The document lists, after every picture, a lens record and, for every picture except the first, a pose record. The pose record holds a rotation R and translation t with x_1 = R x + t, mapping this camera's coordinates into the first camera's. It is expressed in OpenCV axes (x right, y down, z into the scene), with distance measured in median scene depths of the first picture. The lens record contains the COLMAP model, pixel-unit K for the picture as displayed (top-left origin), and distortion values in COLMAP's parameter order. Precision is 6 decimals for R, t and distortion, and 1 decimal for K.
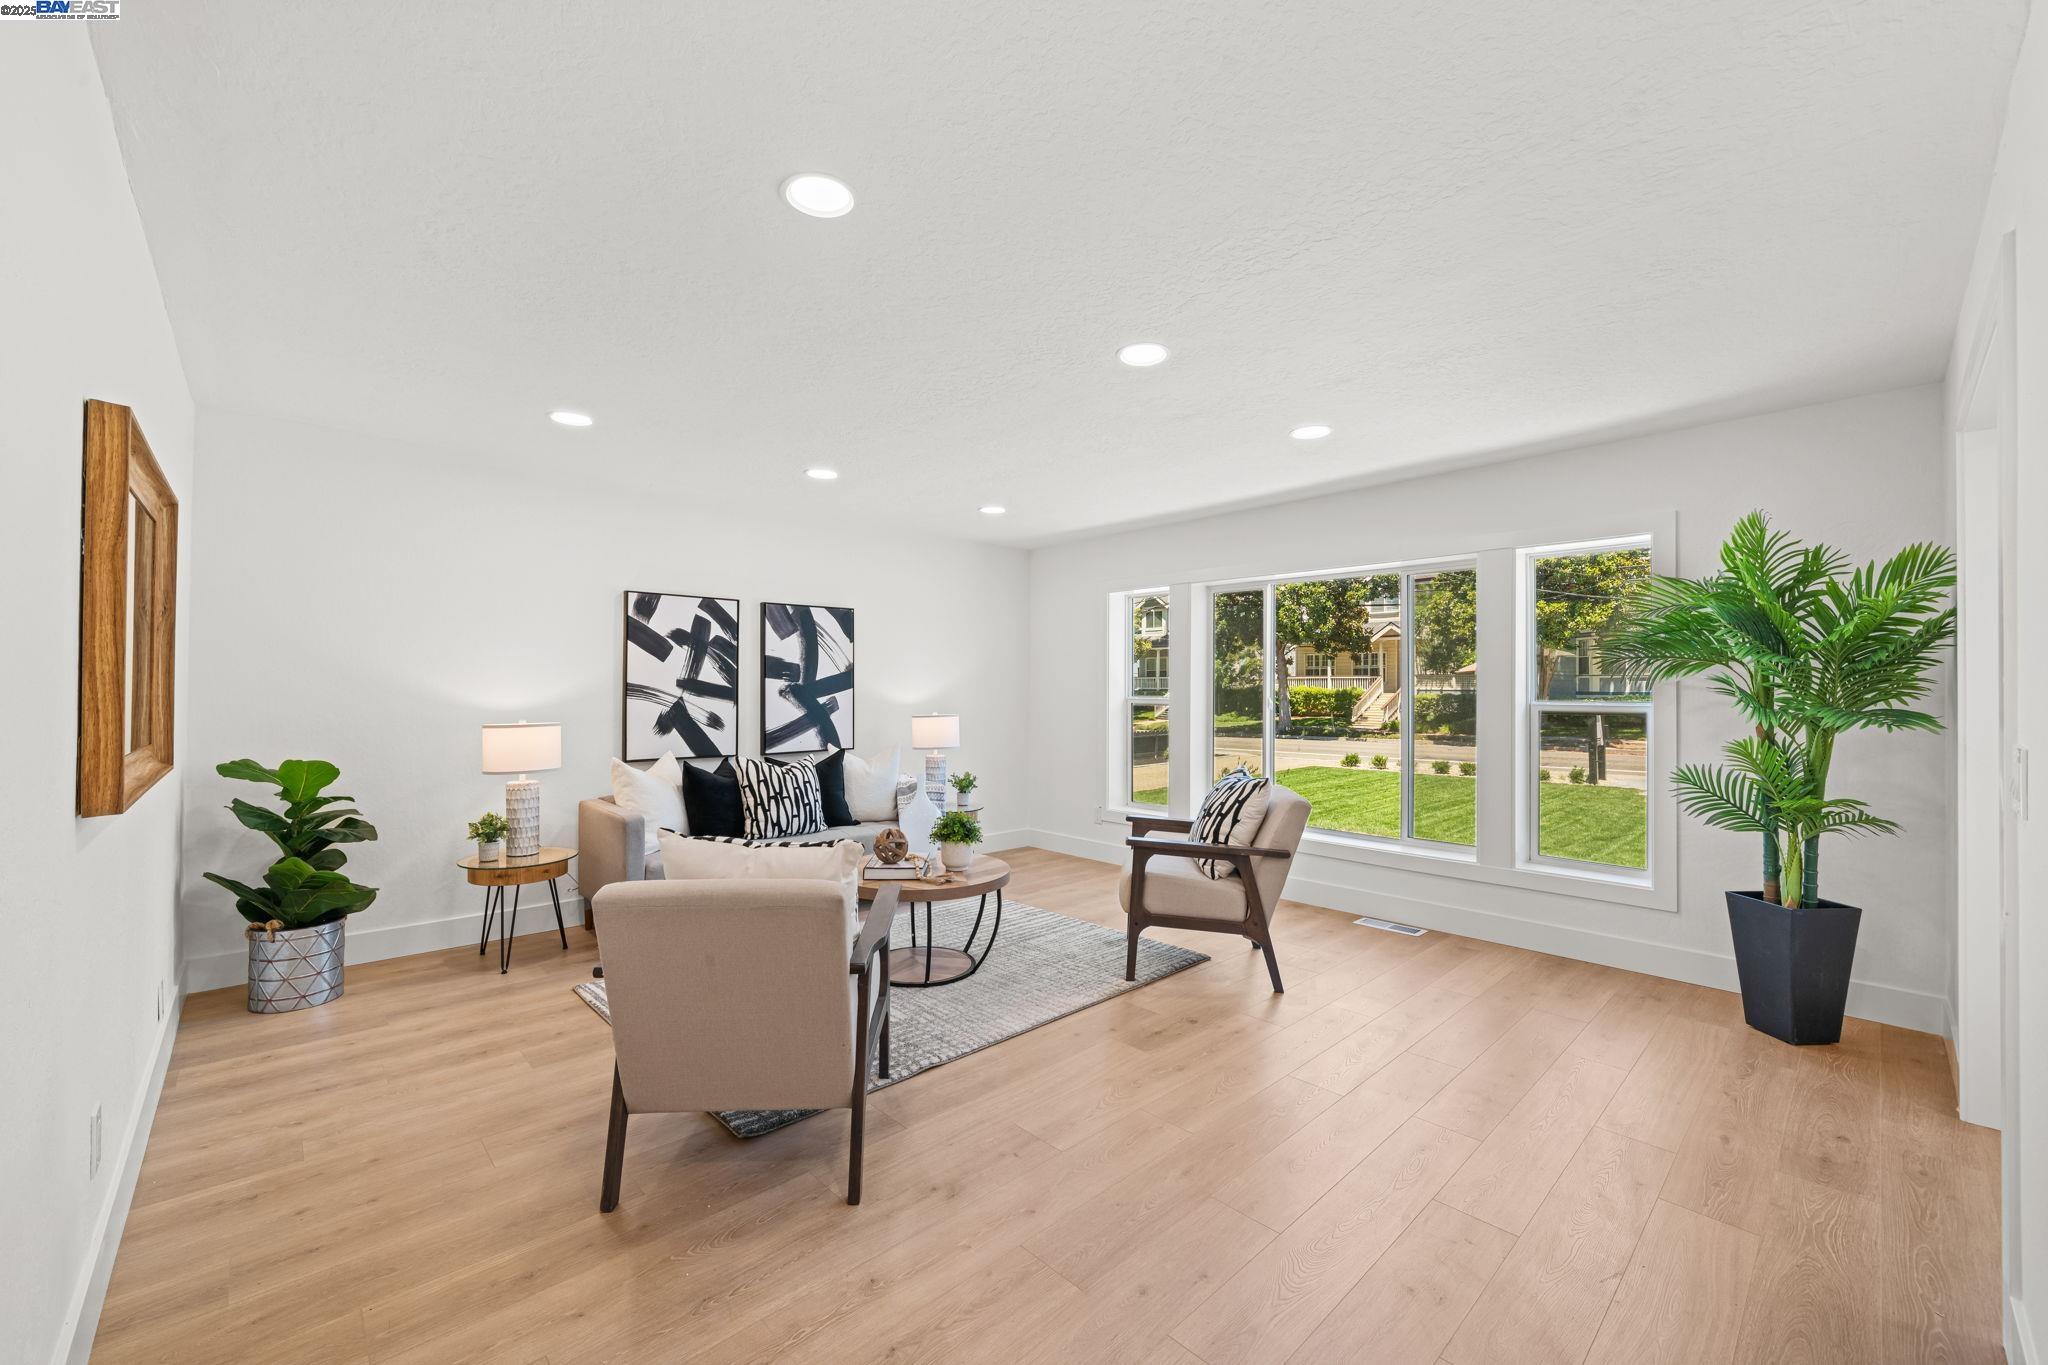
lens RADIAL K [[808.4, 0, 1012.4], [0, 808.4, 679.7], [0, 0, 1]] dist [0.000168, 0.000093]
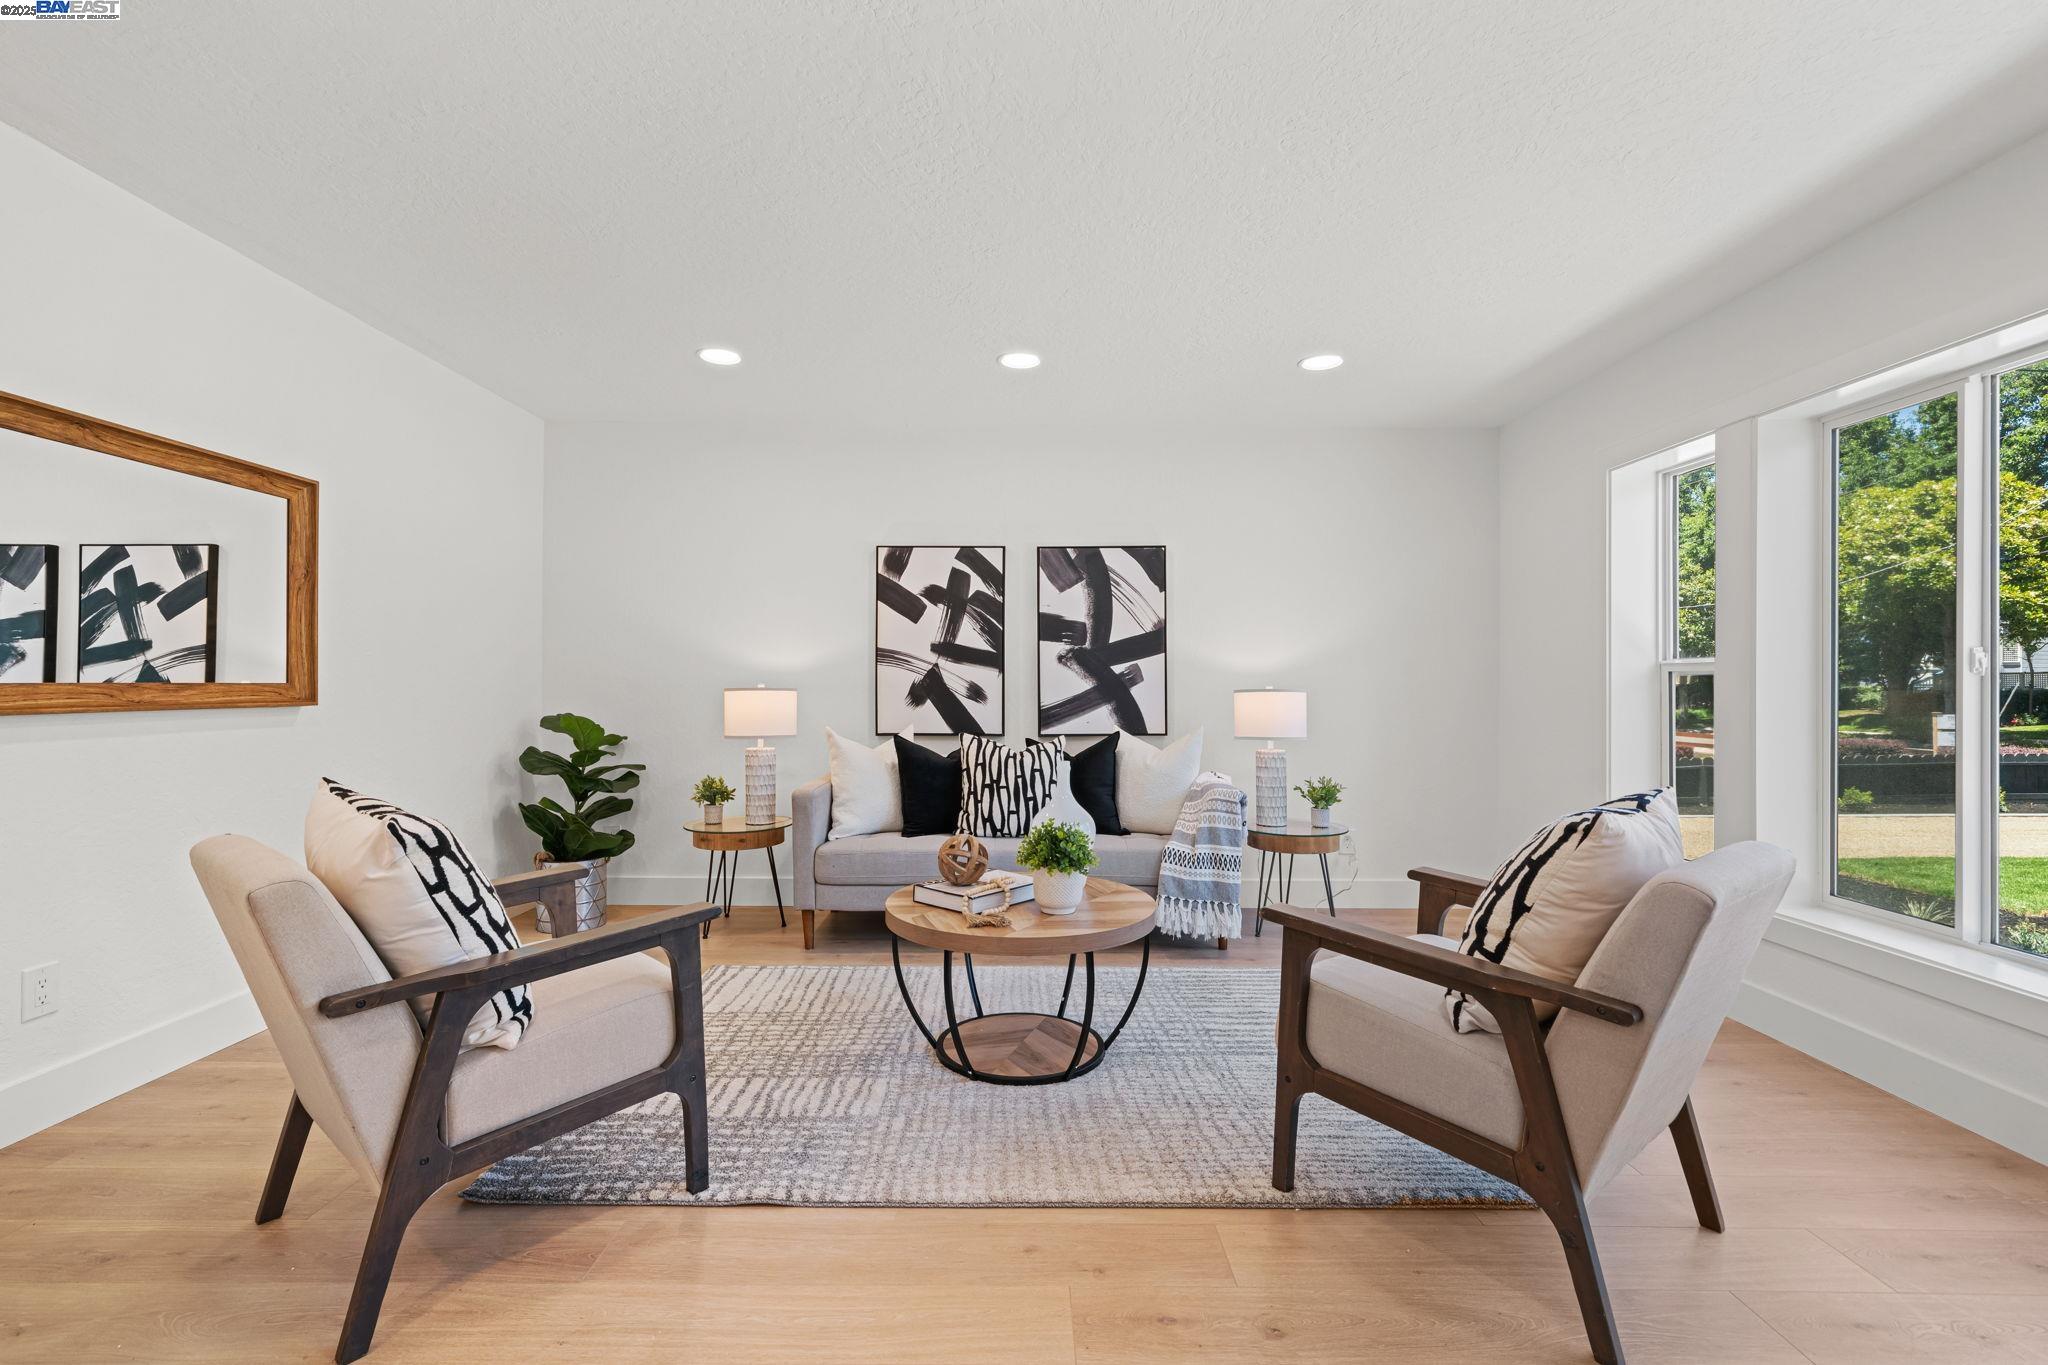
lens RADIAL K [[890.0, 0, 1024.0], [0, 890.0, 682.5], [0, 0, 1]] dist [0.001517, 0.000235]
pose [[0.732938, -0.004908, -0.680278, 0.306995], [0.008391, 0.999963, 0.001826, 0.040575], [0.680244, -0.007046, 0.732952, 0.364548]]
